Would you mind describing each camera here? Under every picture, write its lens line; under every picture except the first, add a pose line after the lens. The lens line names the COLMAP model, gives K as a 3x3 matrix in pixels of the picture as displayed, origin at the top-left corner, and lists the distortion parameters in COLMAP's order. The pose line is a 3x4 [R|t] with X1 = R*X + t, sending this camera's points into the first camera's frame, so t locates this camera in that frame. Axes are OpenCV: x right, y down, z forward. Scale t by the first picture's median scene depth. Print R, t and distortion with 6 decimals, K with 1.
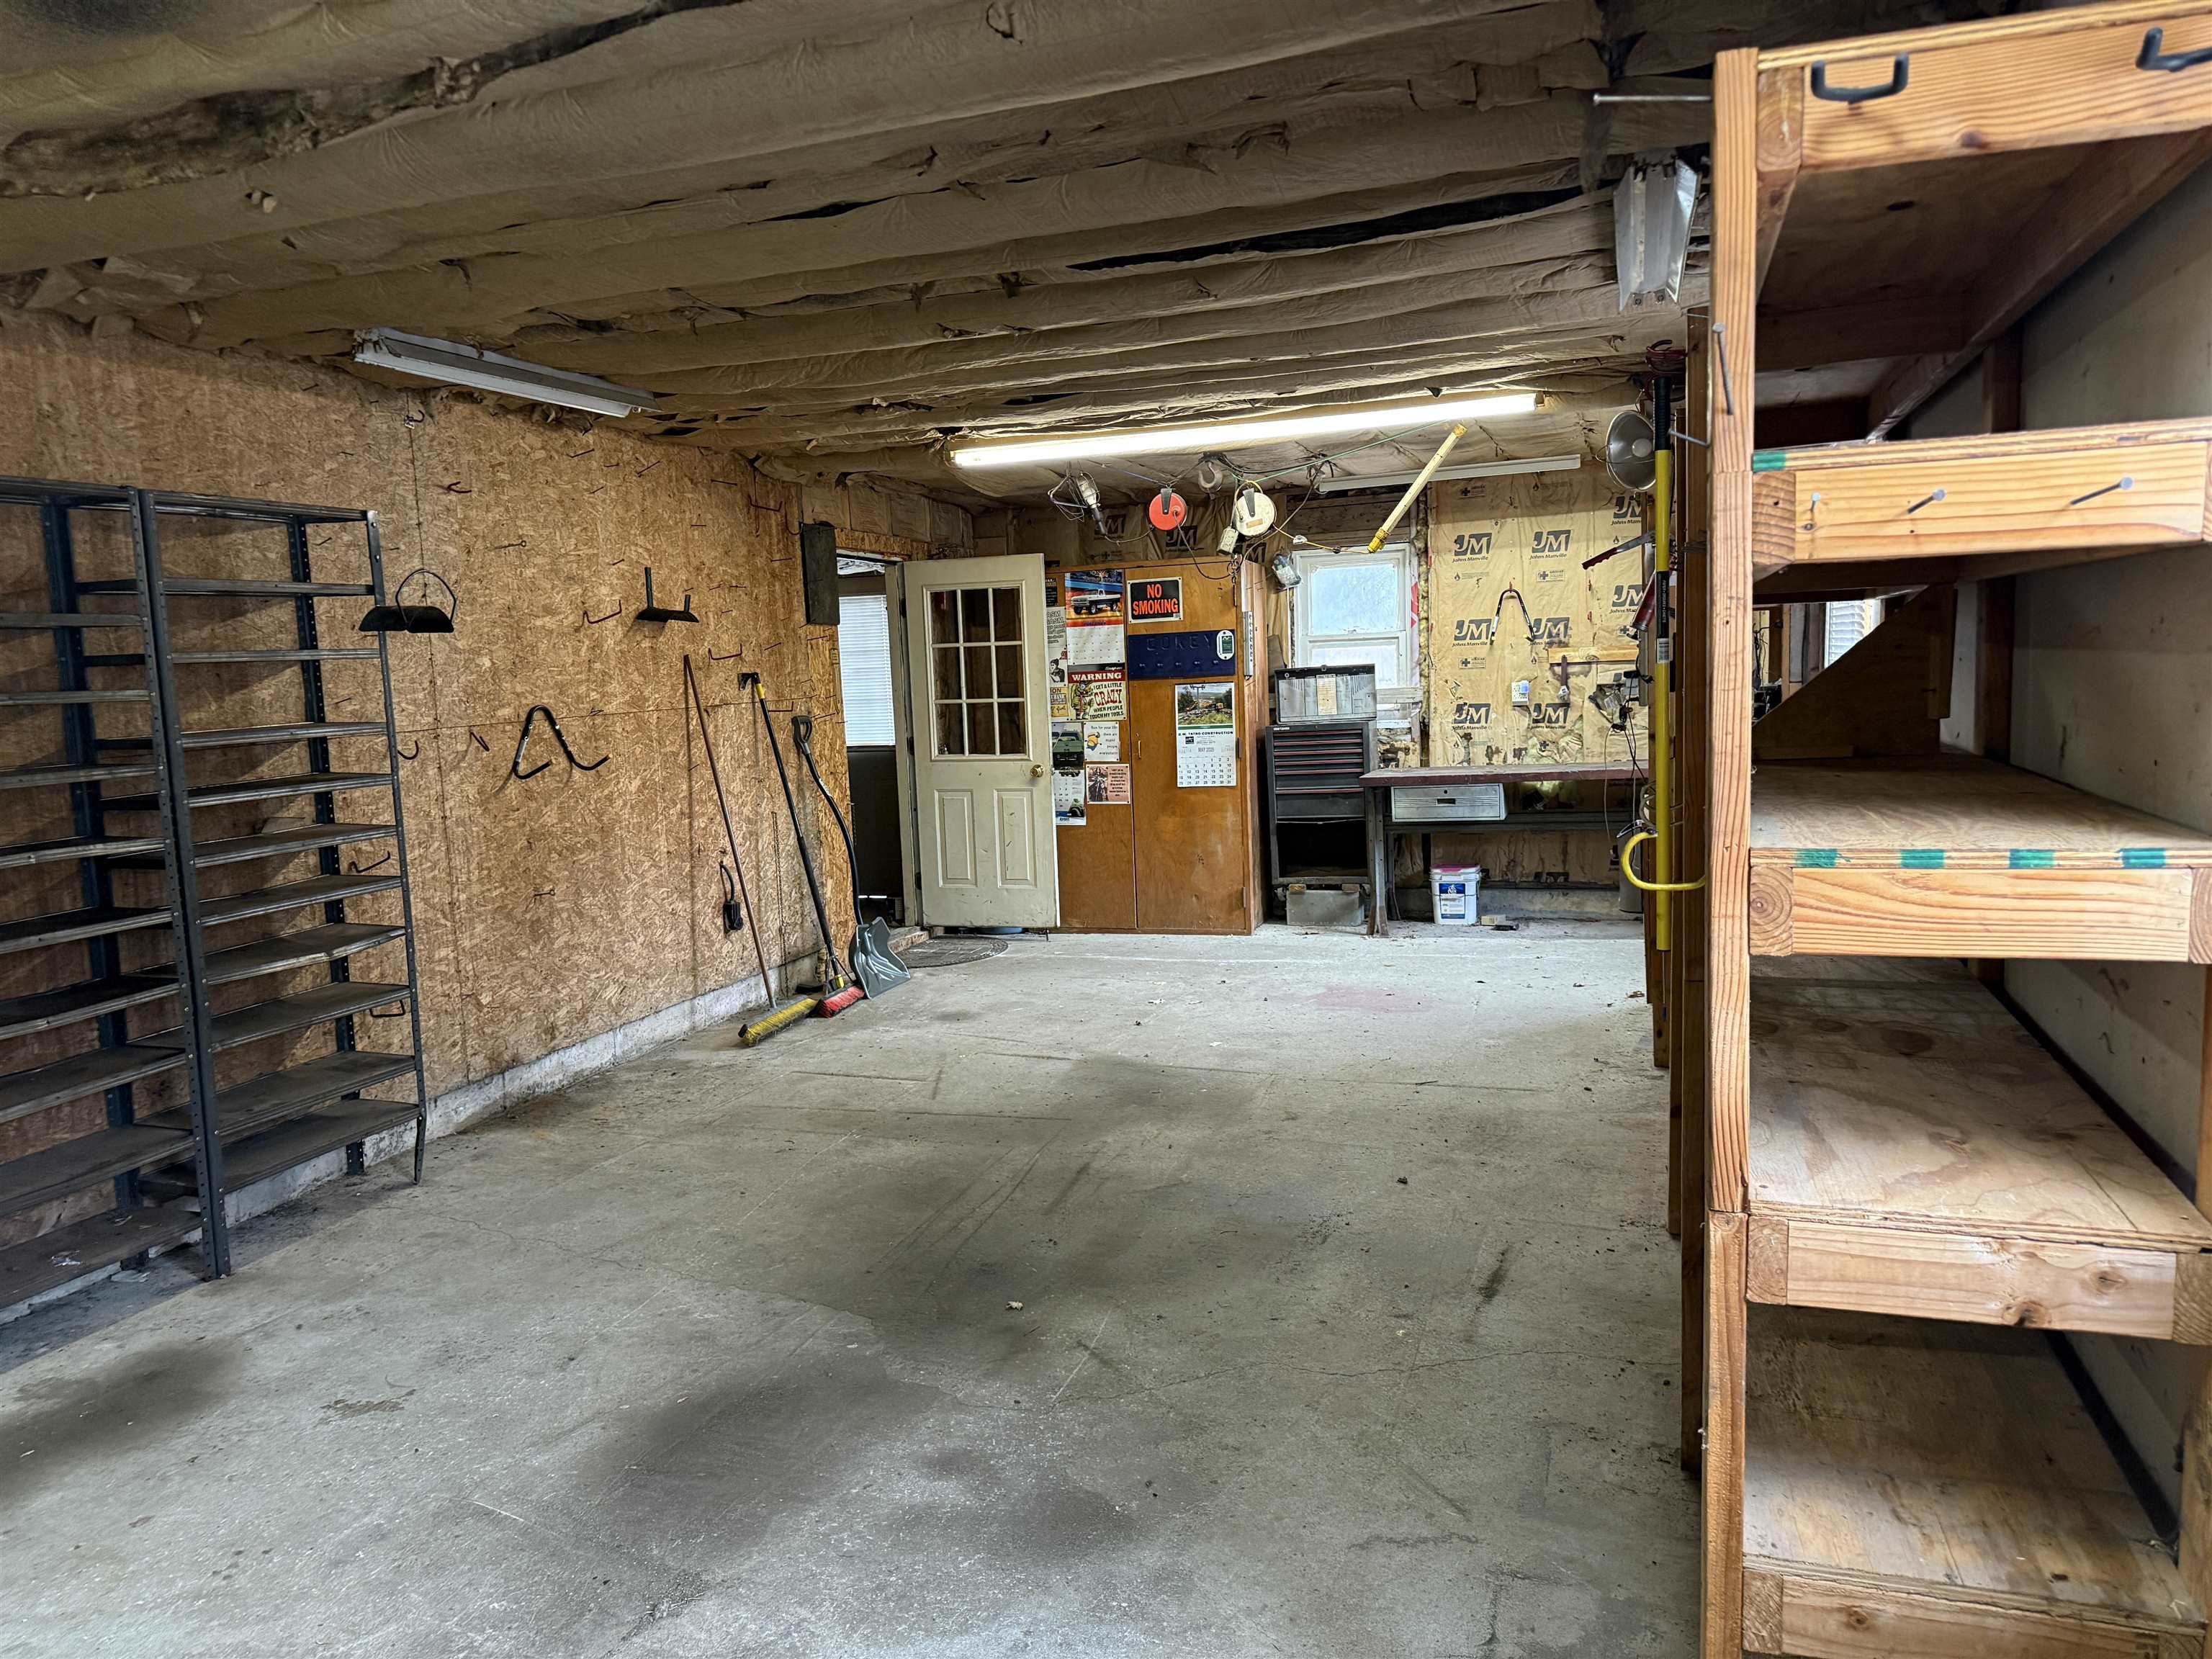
lens RADIAL K [[1558.5, 0, 1098.1], [0, 1558.5, 837.7], [0, 0, 1]] dist [0.161610, -0.278618]
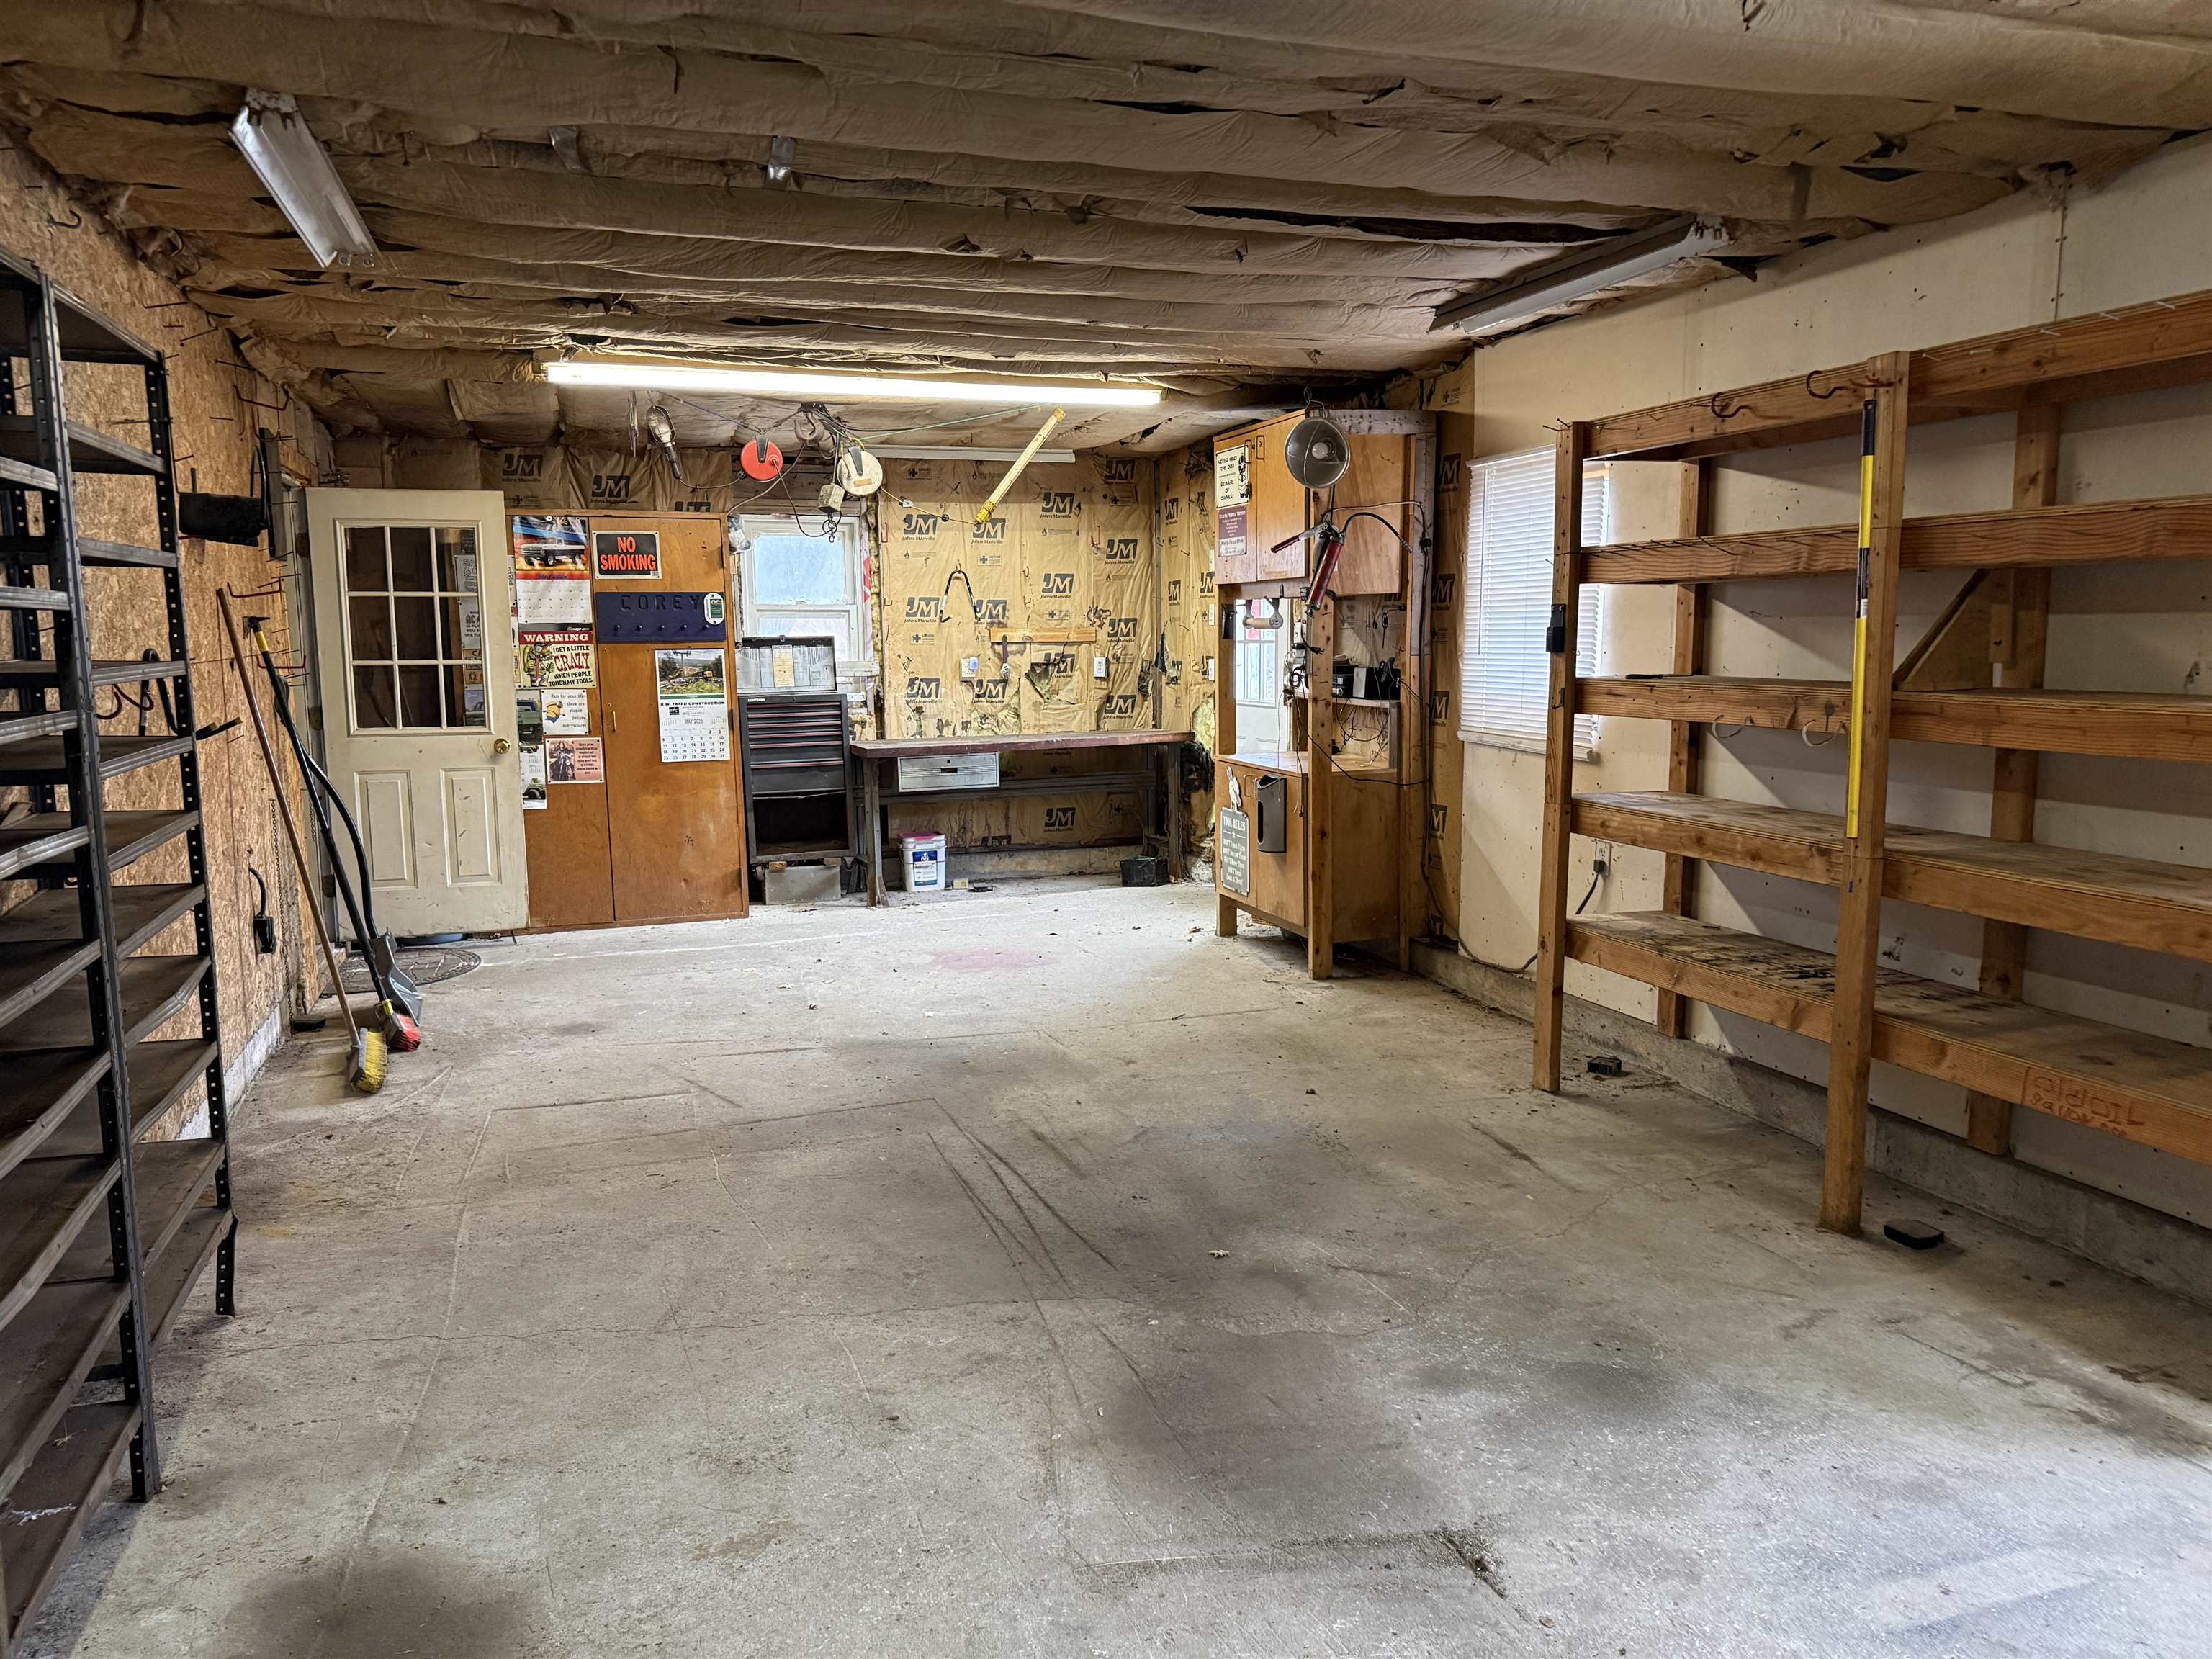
lens RADIAL K [[1558.5, 0, 1098.1], [0, 1558.5, 837.7], [0, 0, 1]] dist [0.161610, -0.278618]
pose [[0.785096, -0.048136, 0.617500, -0.333382], [0.046145, 0.998750, 0.019186, 0.005873], [-0.617652, 0.013432, 0.786337, 0.123493]]
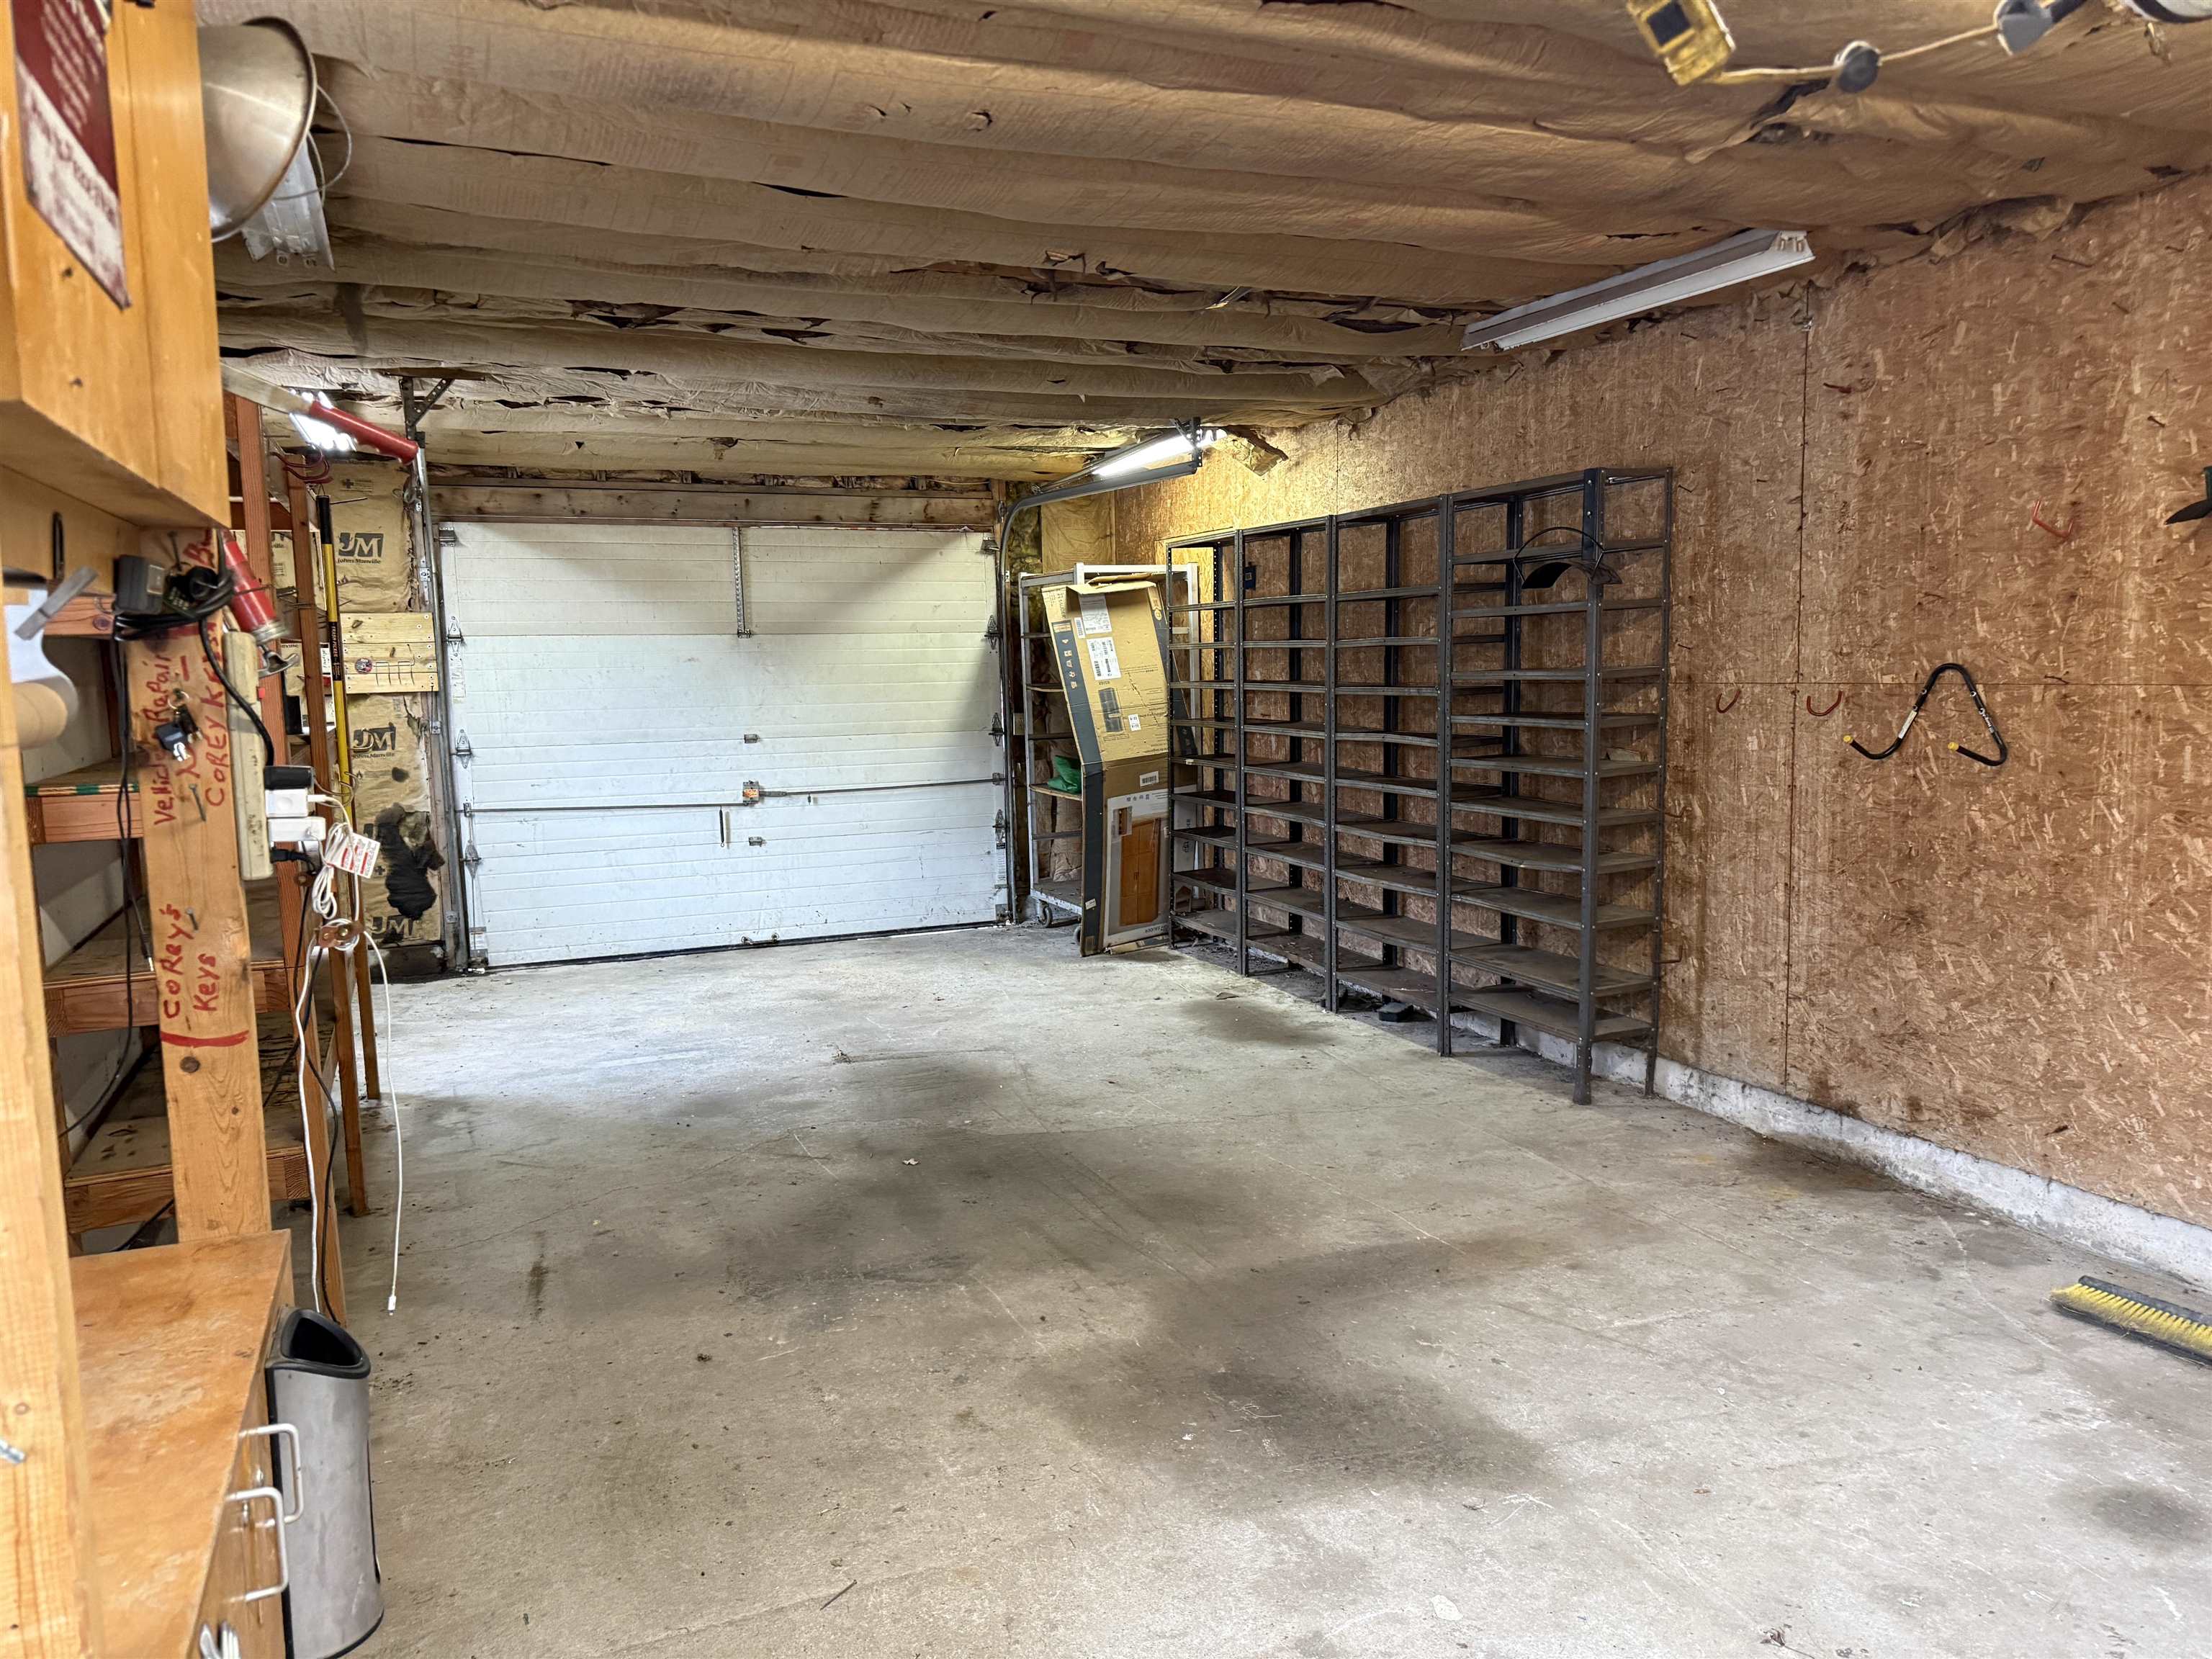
lens RADIAL K [[1517.2, 0, 1066.7], [0, 1517.2, 789.3], [0, 0, 1]] dist [0.159881, -0.248169]
pose [[-0.746706, 0.117888, -0.654624, 0.289855], [-0.022061, 0.979238, 0.201511, -0.114158], [0.664788, 0.164911, -0.728602, 0.900487]]
